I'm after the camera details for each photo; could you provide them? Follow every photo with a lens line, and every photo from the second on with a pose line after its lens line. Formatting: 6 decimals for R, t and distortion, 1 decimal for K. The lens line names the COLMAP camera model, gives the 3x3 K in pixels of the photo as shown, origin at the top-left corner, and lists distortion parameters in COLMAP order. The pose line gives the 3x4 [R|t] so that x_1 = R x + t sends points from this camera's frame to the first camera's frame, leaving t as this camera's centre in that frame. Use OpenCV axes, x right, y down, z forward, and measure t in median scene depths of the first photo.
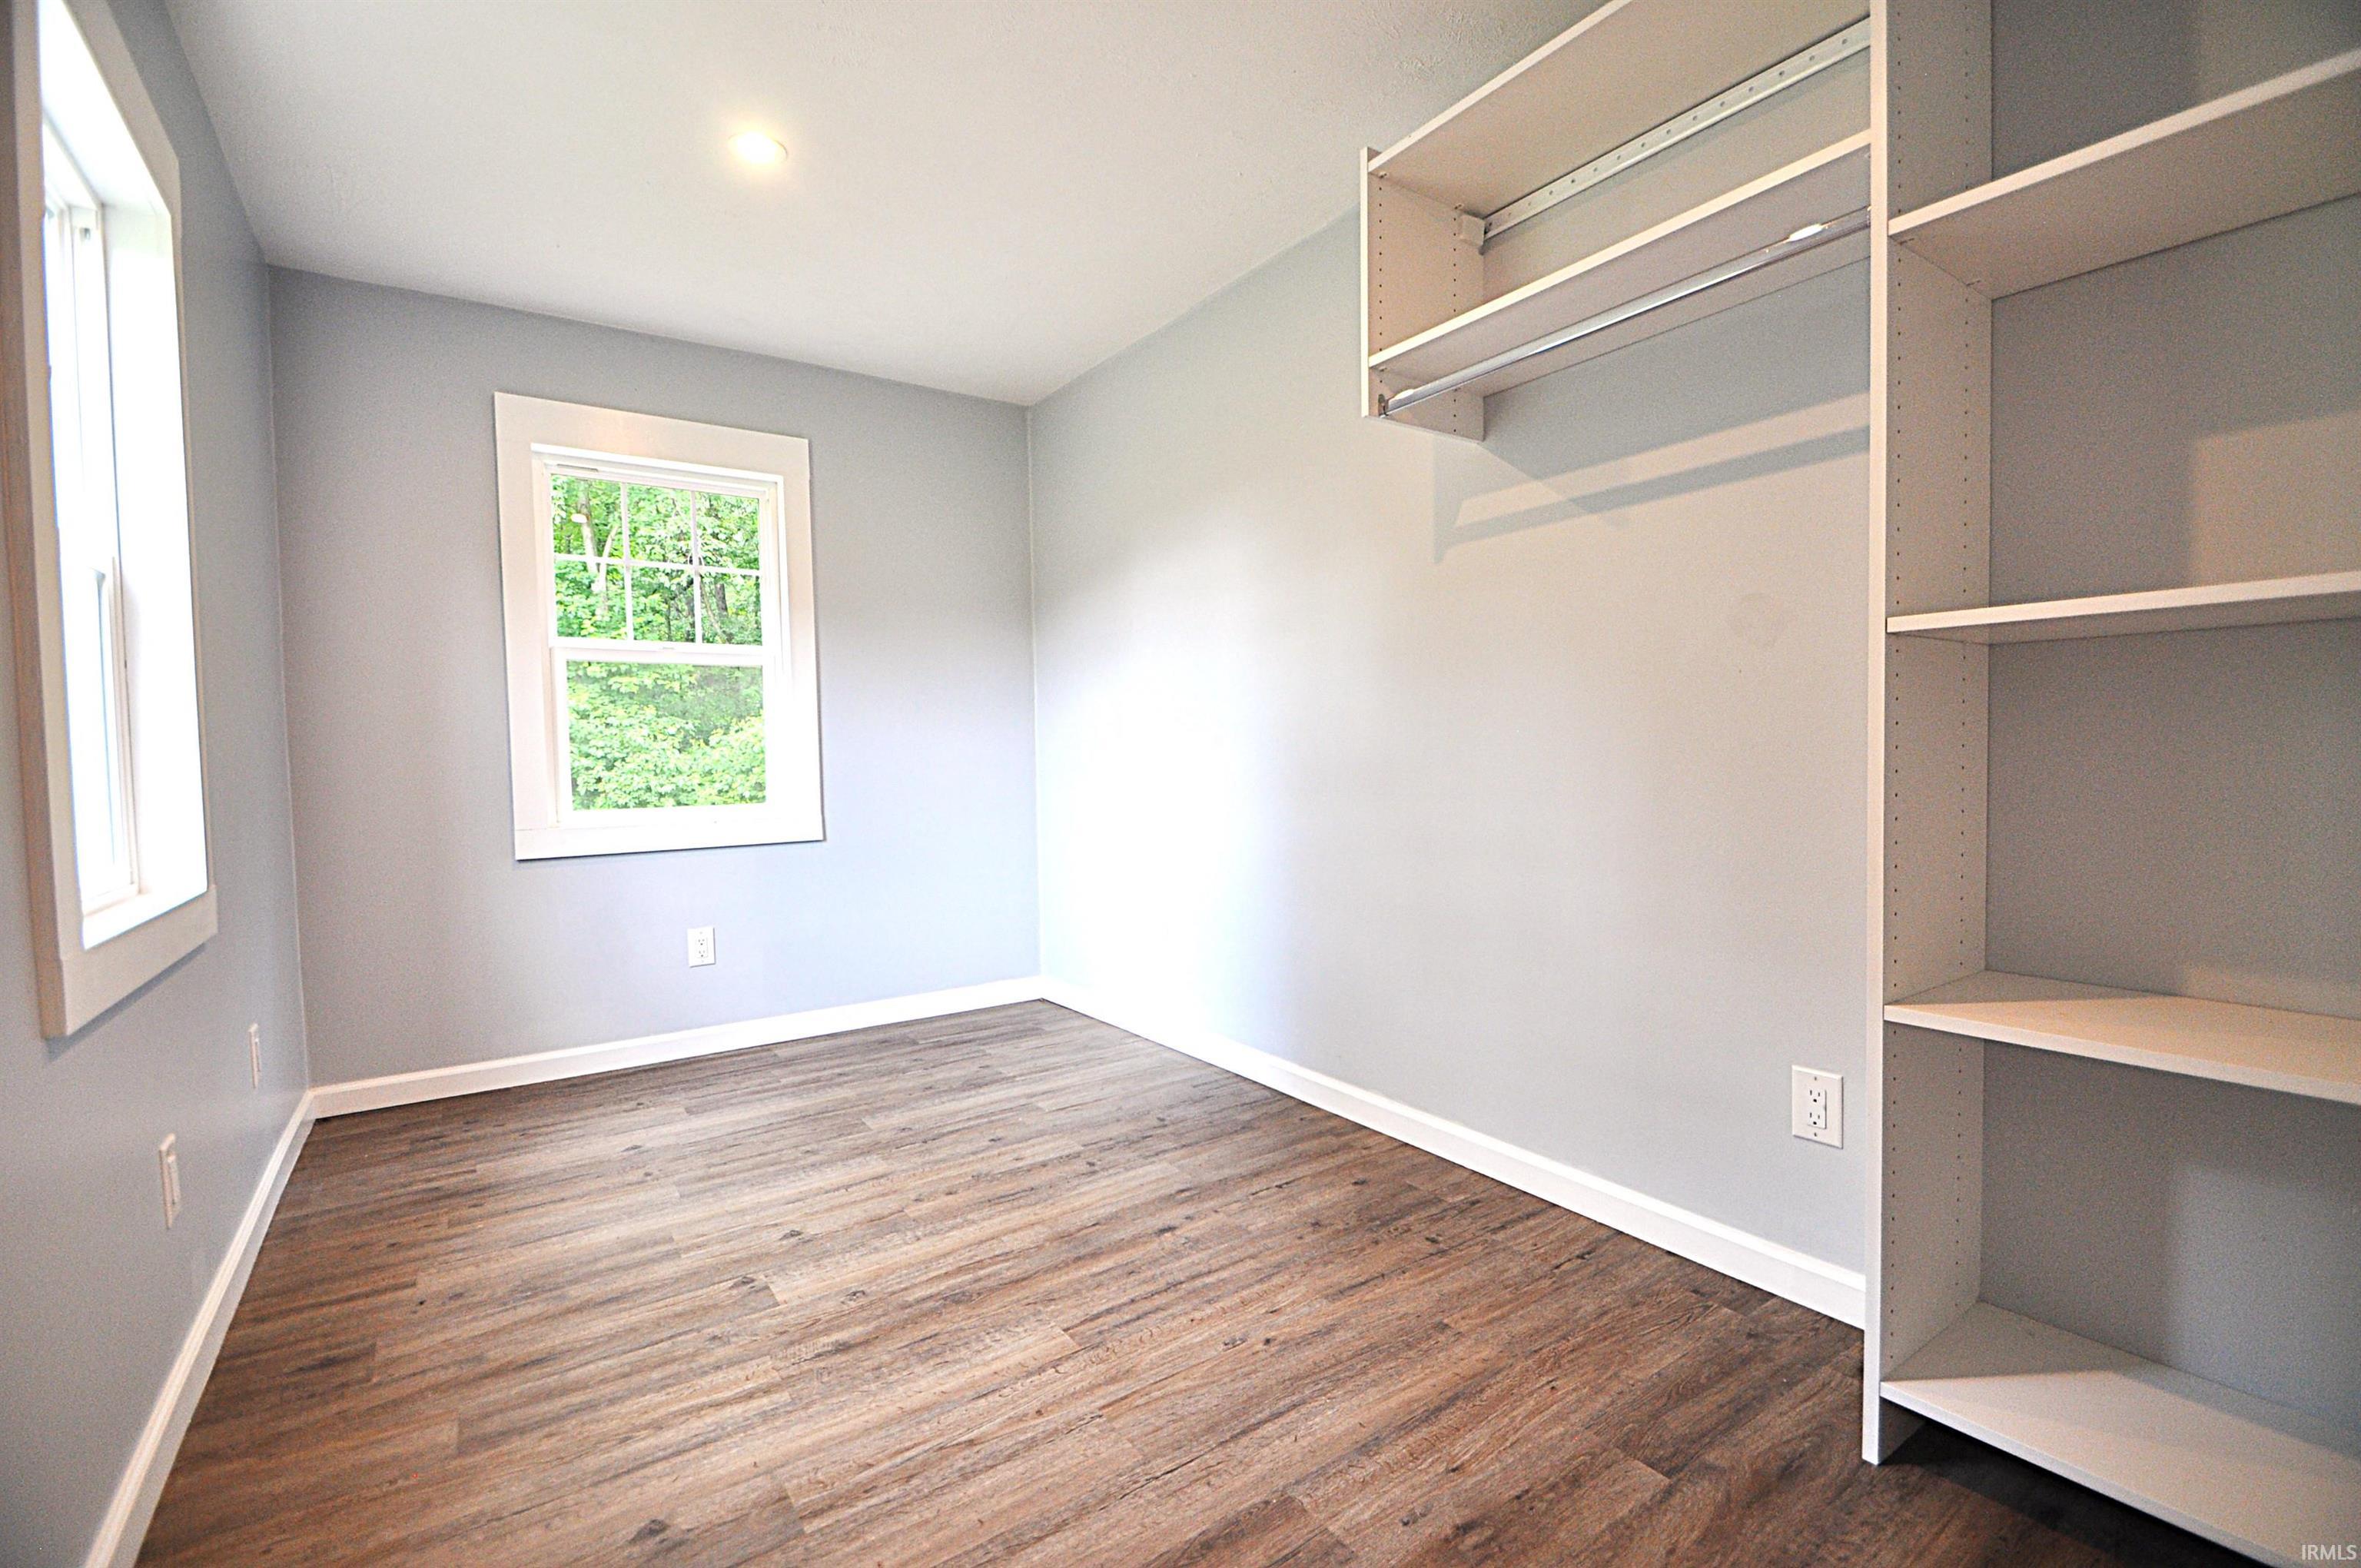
lens RADIAL K [[1035.0, 0, 1171.3], [0, 1035.0, 785.8], [0, 0, 1]] dist [0.010405, -0.009194]
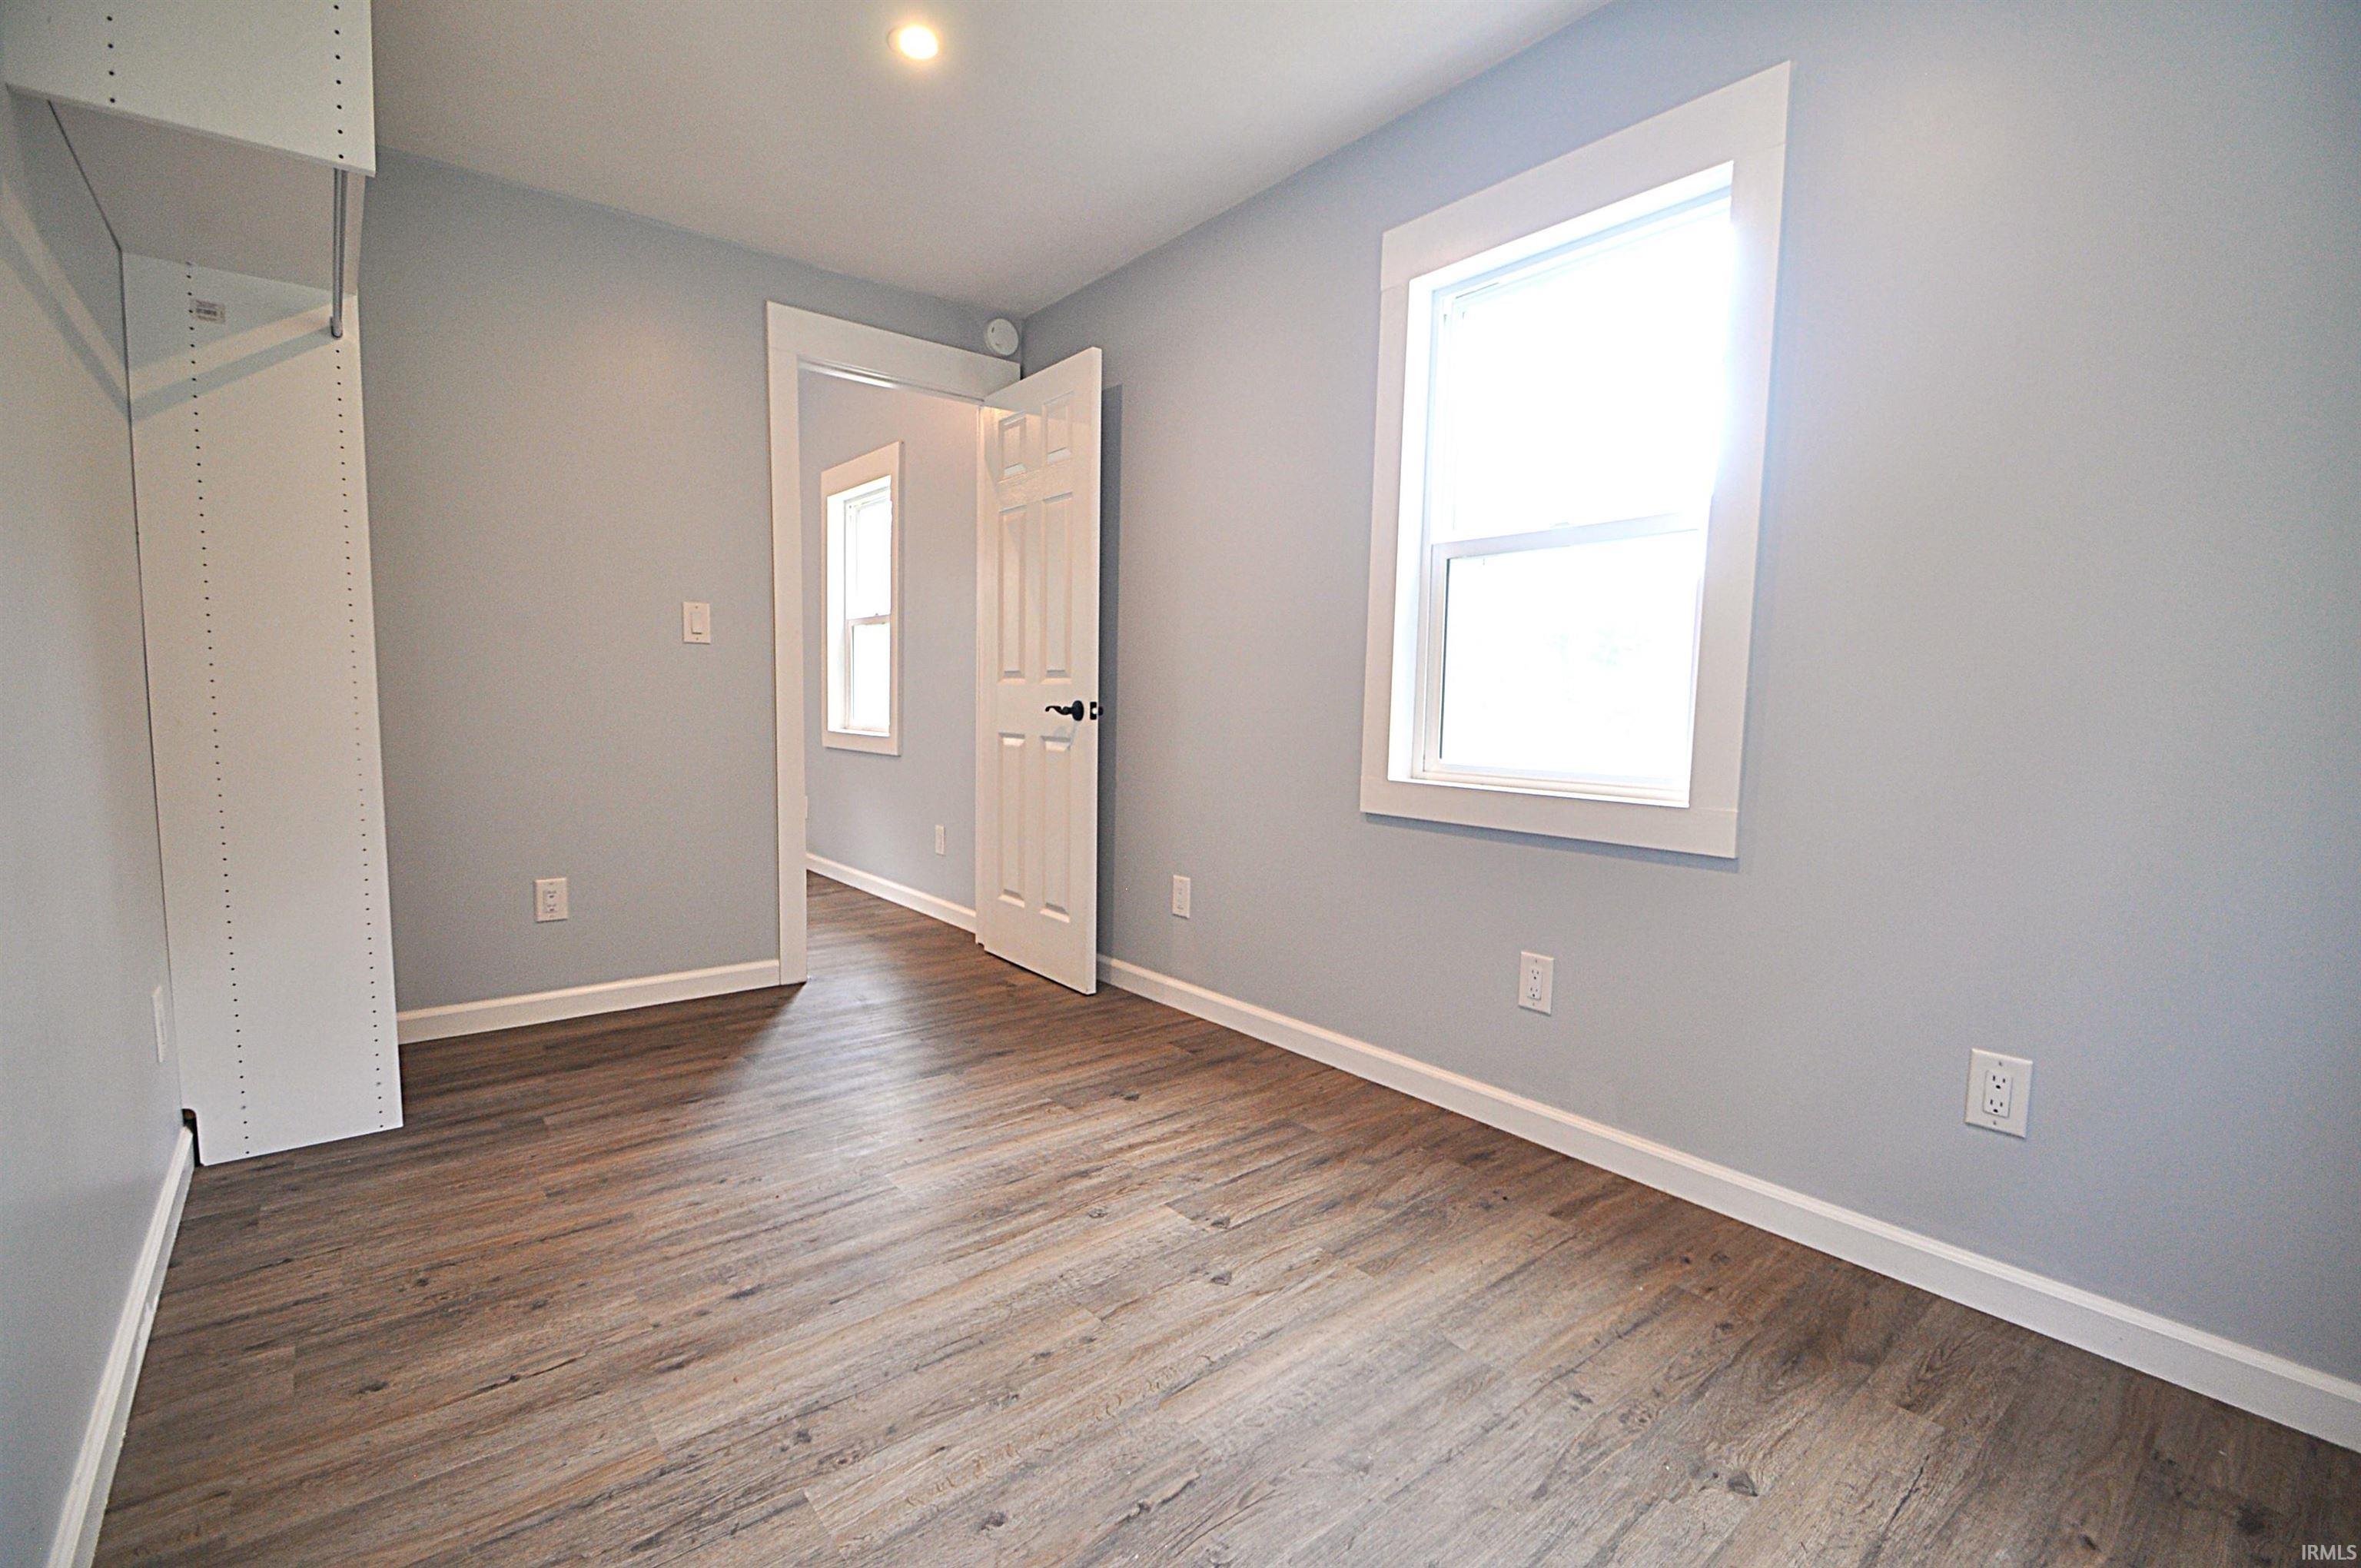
lens RADIAL K [[1035.0, 0, 1171.3], [0, 1035.0, 785.8], [0, 0, 1]] dist [0.010405, -0.009194]
pose [[-0.996540, 0.011335, -0.082341, -0.294797], [0.001356, 0.992744, 0.120240, -0.050546], [0.083107, 0.119712, -0.989324, 1.952037]]
